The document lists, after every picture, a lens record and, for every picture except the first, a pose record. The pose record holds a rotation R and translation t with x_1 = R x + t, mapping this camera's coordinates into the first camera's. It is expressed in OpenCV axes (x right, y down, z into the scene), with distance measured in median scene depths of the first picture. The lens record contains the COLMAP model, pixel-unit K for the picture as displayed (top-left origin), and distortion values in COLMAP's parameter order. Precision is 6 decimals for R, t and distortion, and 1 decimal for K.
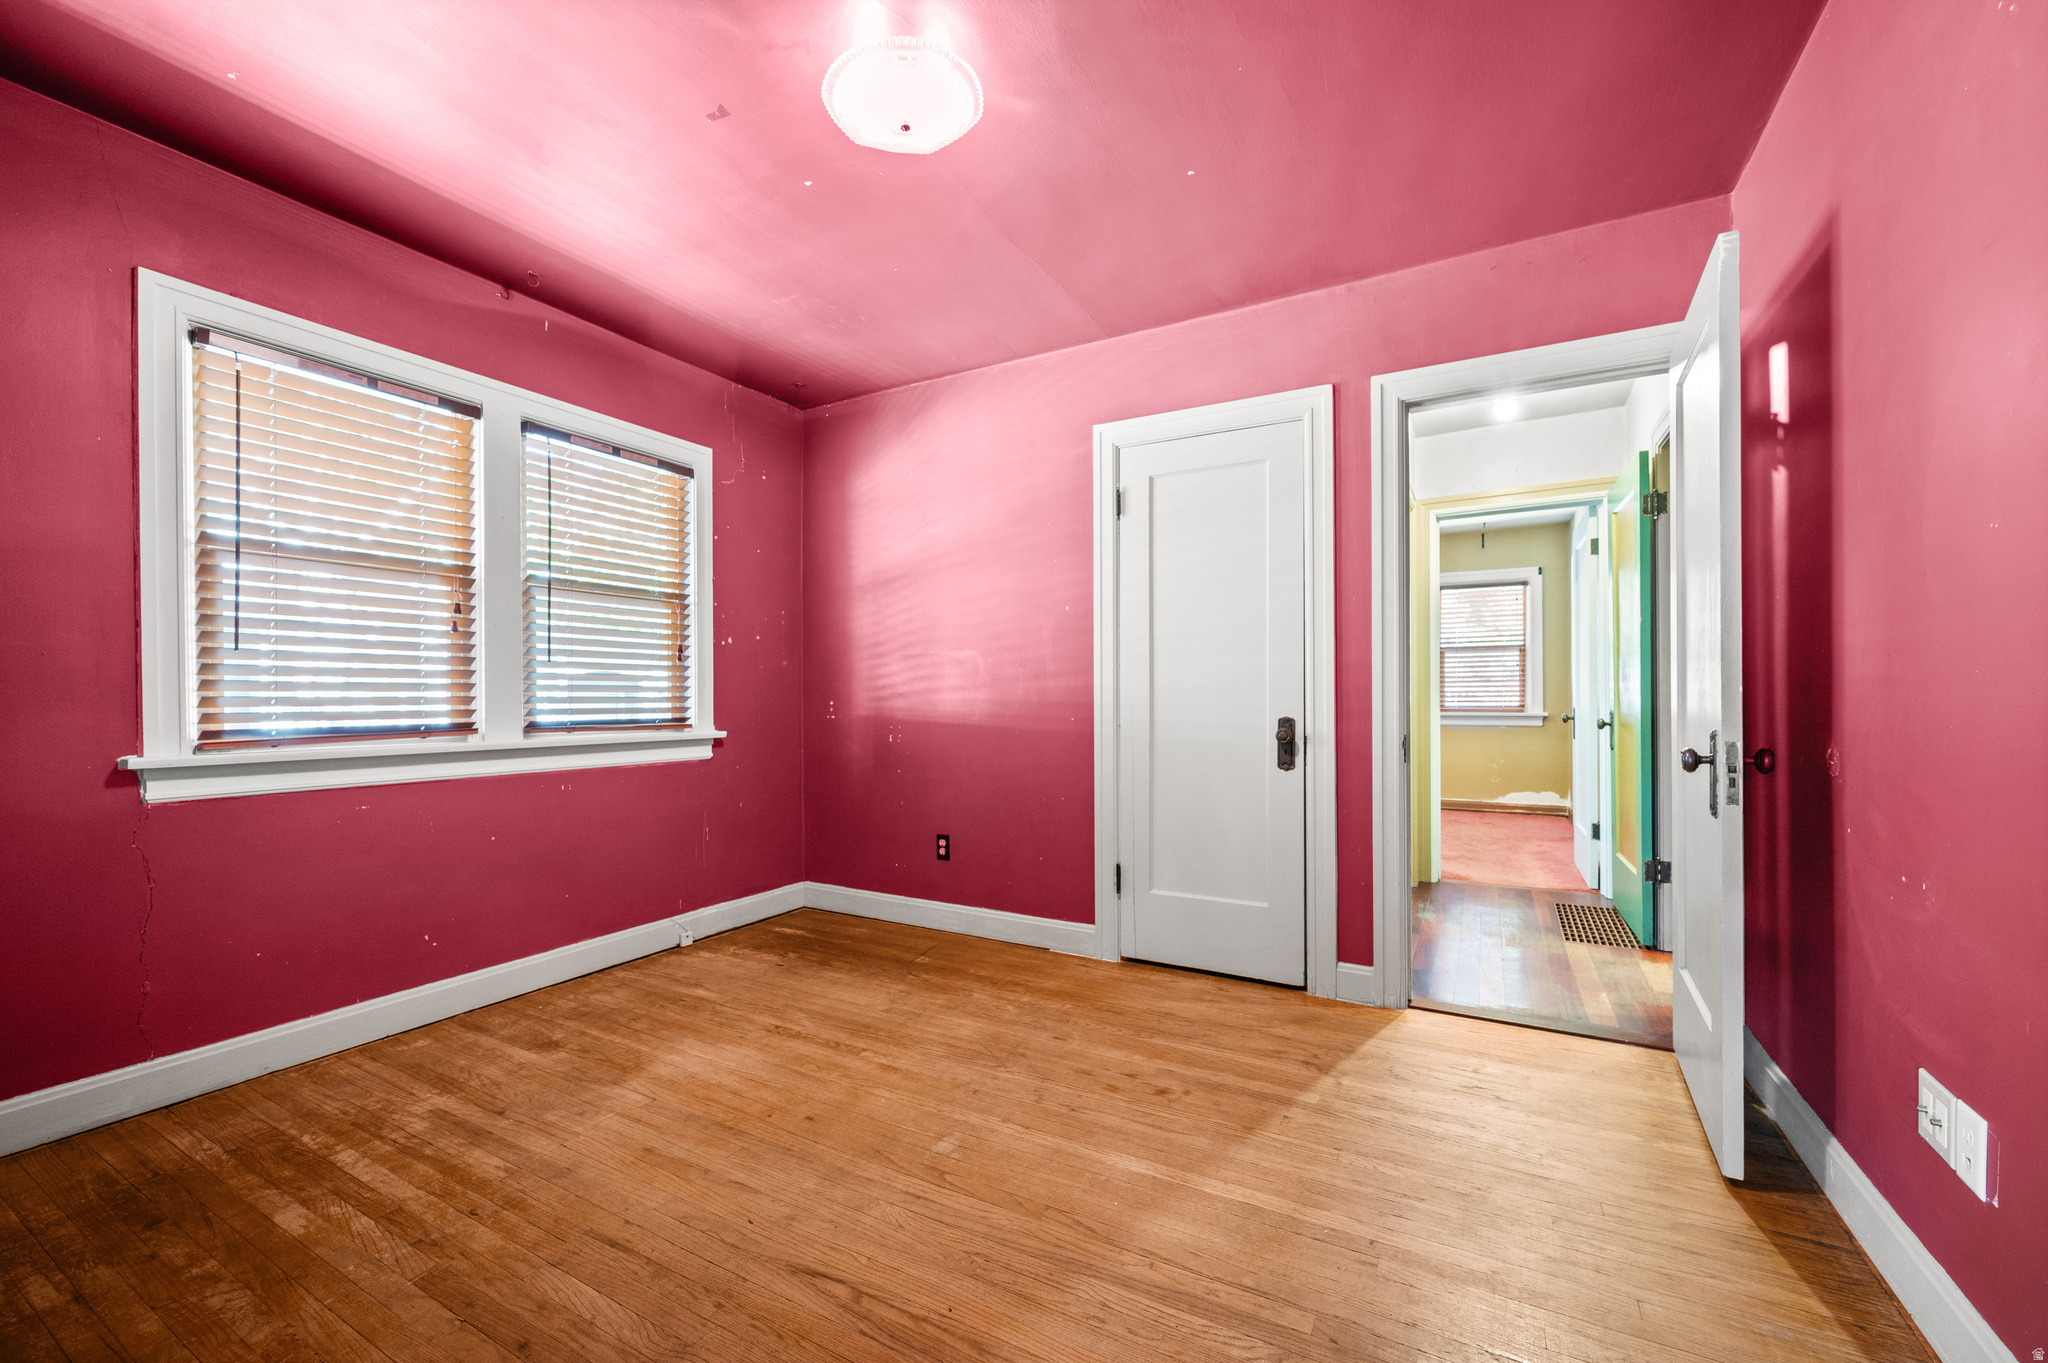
lens RADIAL K [[809.6, 0, 1027.1], [0, 809.6, 689.0], [0, 0, 1]] dist [-0.001116, 0.000000]
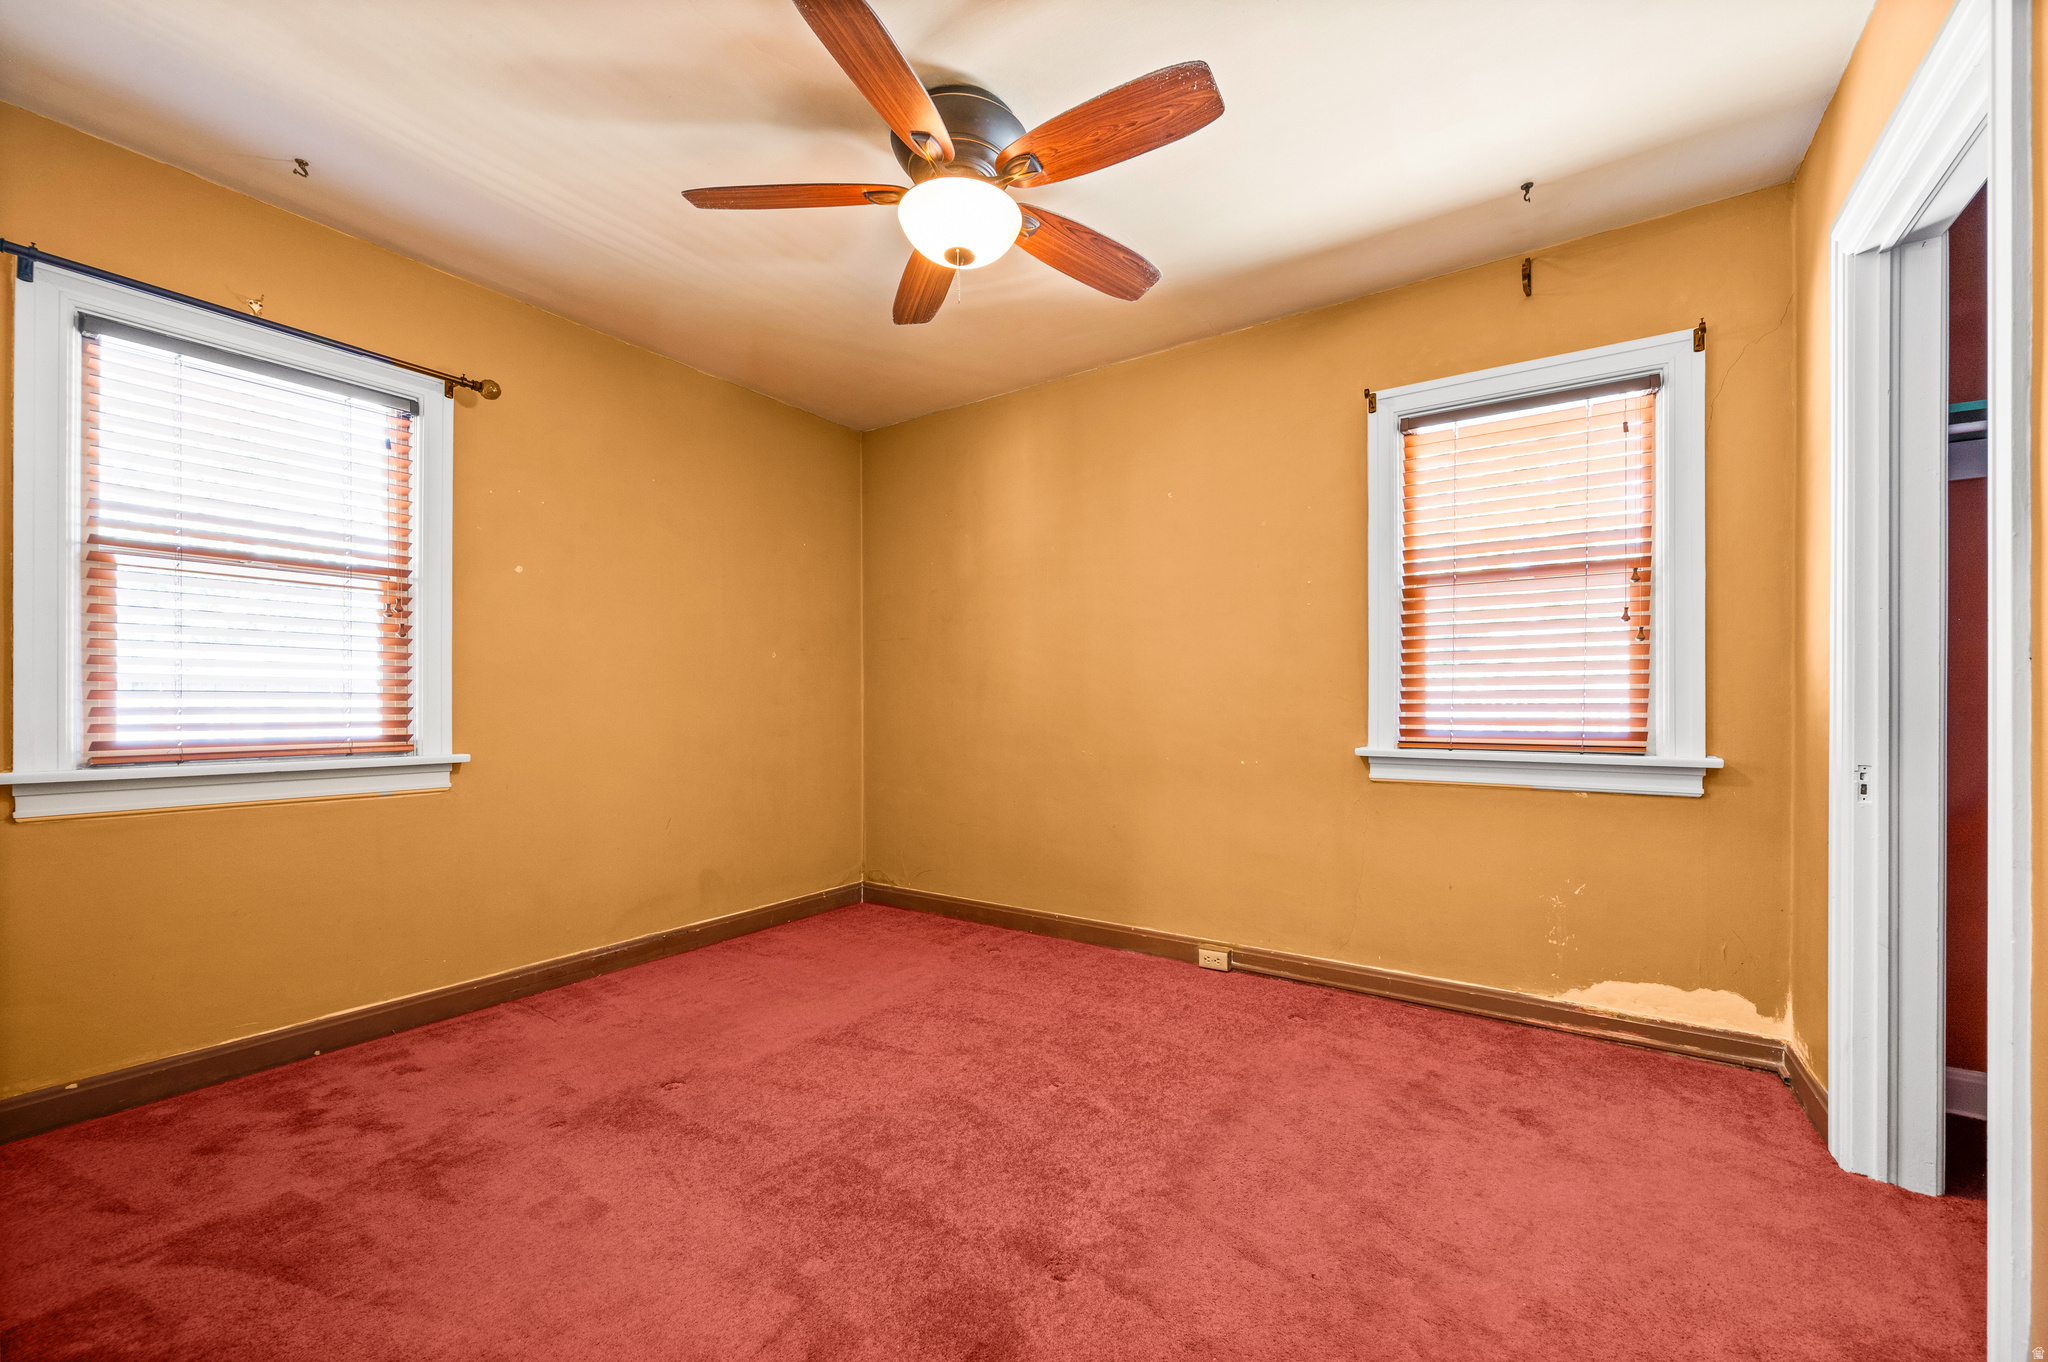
lens RADIAL K [[833.7, 0, 949.9], [0, 833.7, 707.4], [0, 0, 1]] dist [-0.003377, -0.000387]
pose [[0.989509, 0.002678, -0.144447, 0.188080], [-0.001456, 0.999962, 0.008564, 0.002776], [0.144465, -0.008263, 0.989475, 0.306620]]
